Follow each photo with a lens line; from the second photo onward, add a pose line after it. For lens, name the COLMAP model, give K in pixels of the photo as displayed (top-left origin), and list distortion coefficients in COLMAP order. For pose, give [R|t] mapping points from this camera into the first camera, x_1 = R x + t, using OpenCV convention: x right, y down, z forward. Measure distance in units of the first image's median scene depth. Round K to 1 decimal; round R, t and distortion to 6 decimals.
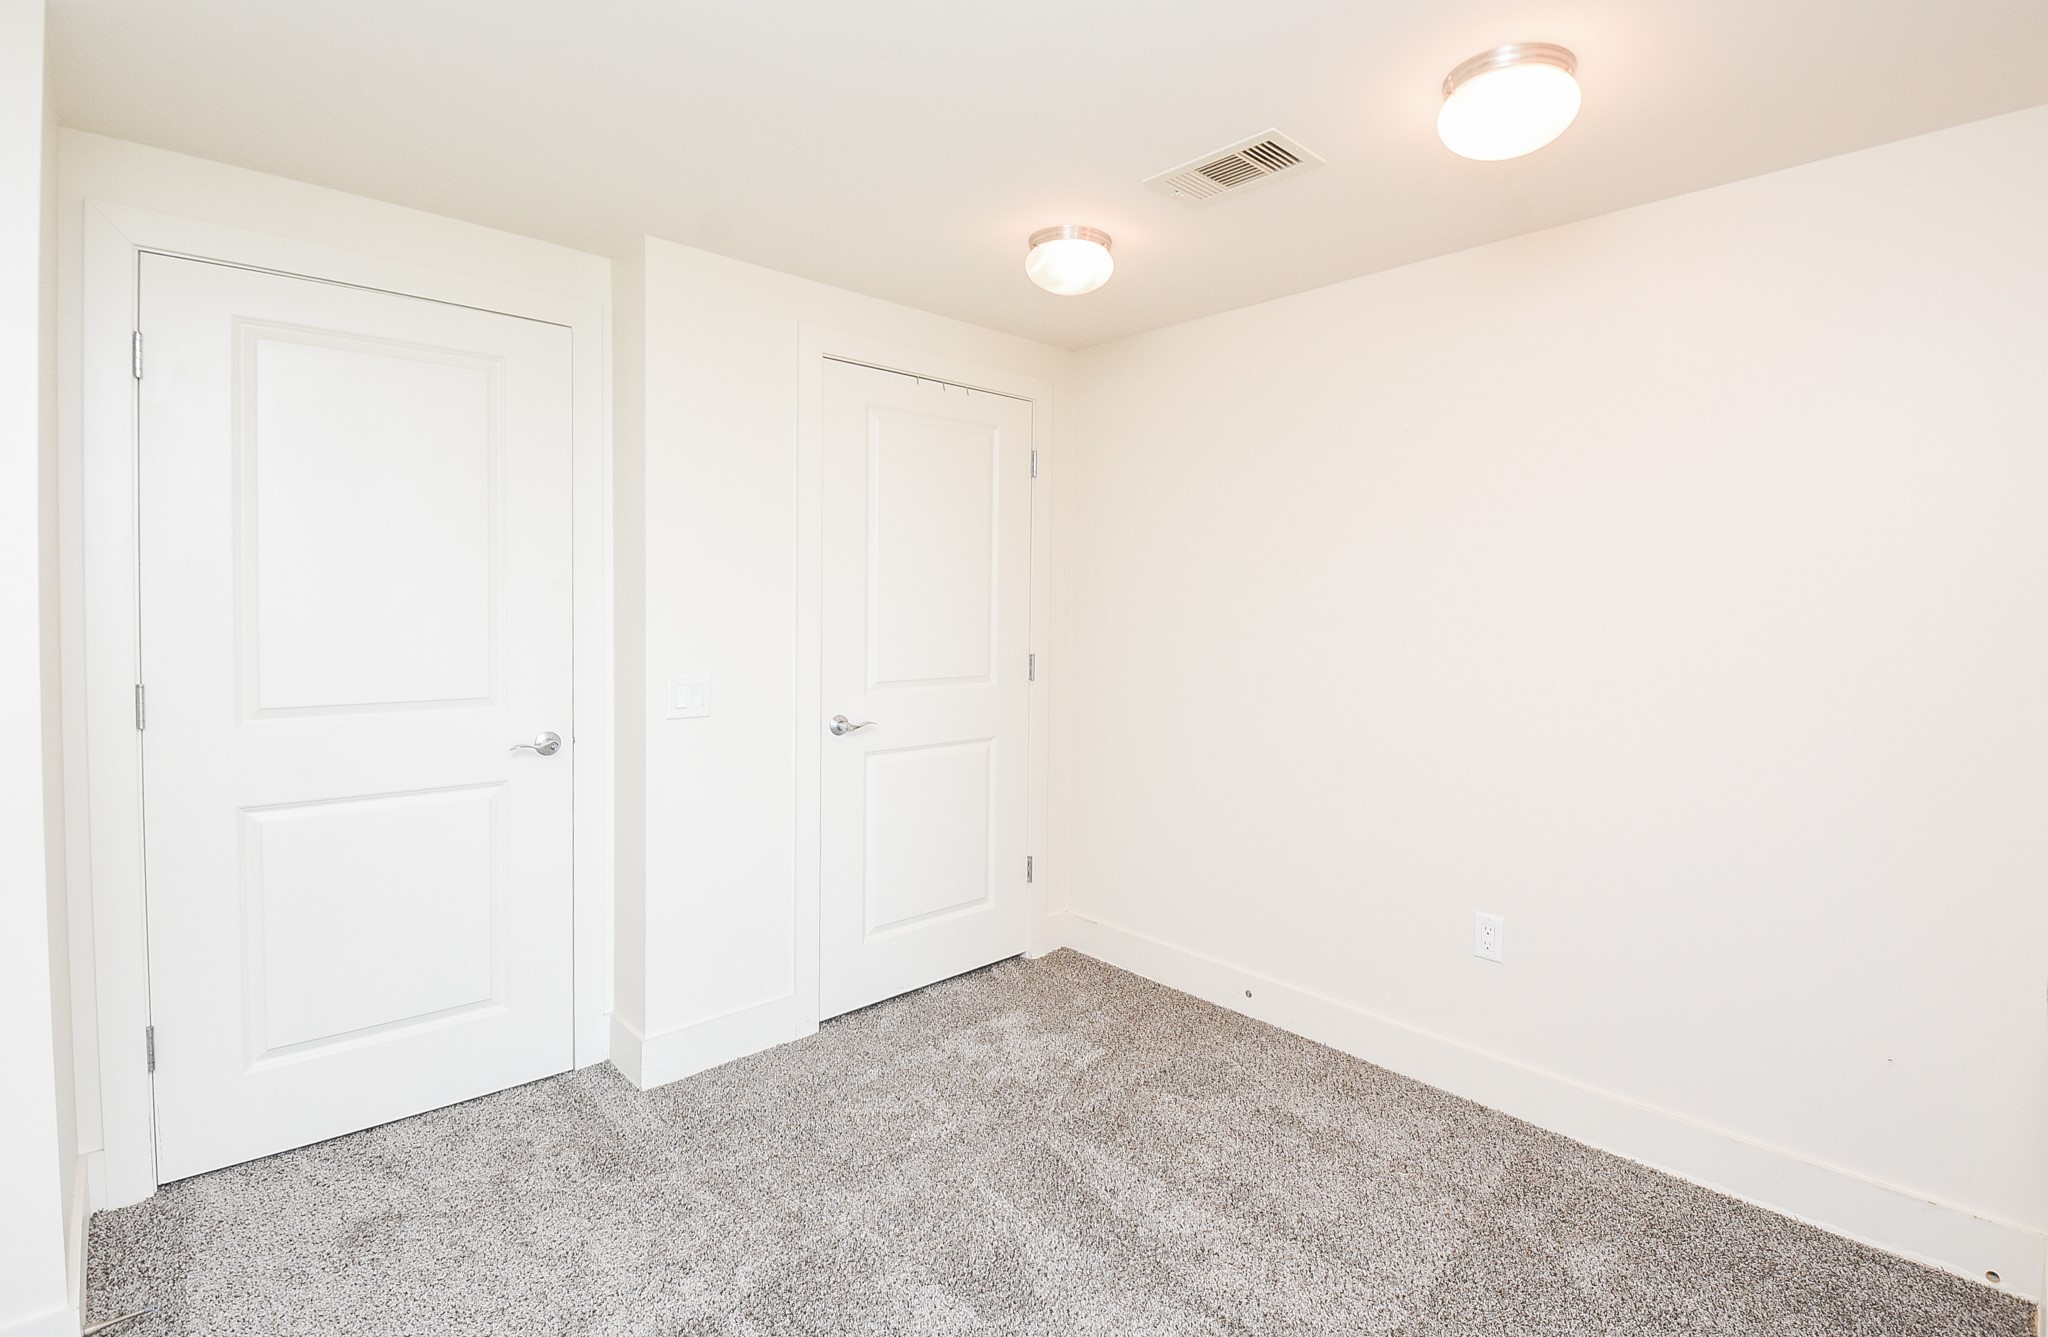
lens RADIAL K [[975.5, 0, 1095.9], [0, 975.5, 629.0], [0, 0, 1]] dist [0.021047, -0.029232]
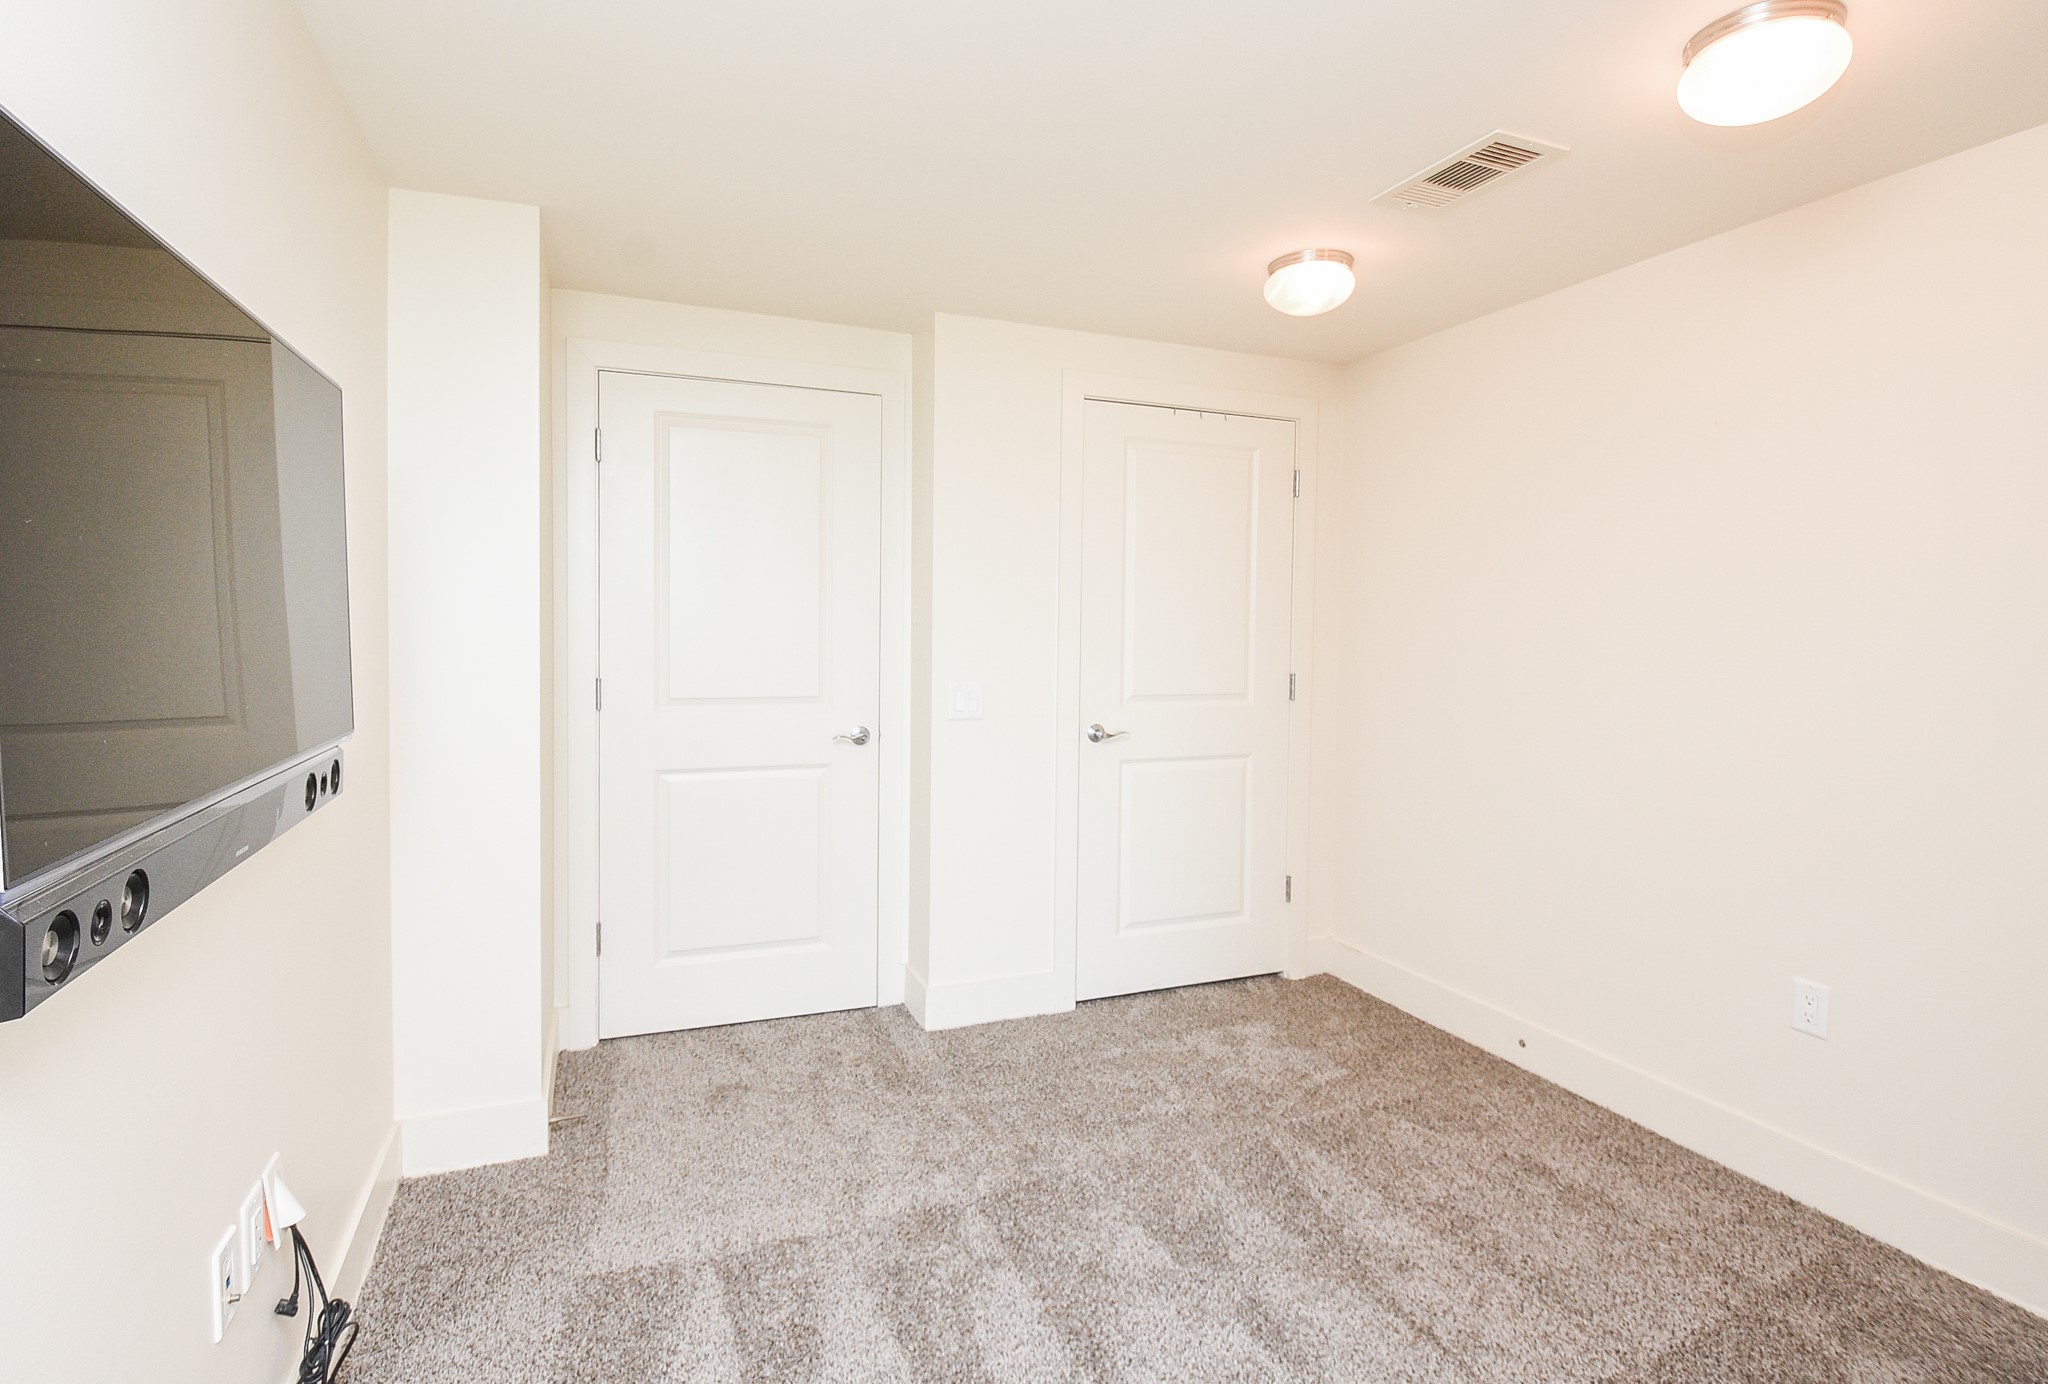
lens RADIAL K [[1016.0, 0, 1021.1], [0, 1016.0, 651.4], [0, 0, 1]] dist [0.000412, -0.015479]
pose [[0.920505, 0.006556, -0.390676, 0.131117], [-0.009716, 0.999934, -0.006114, 0.018411], [0.390610, 0.009424, 0.920508, -0.101455]]
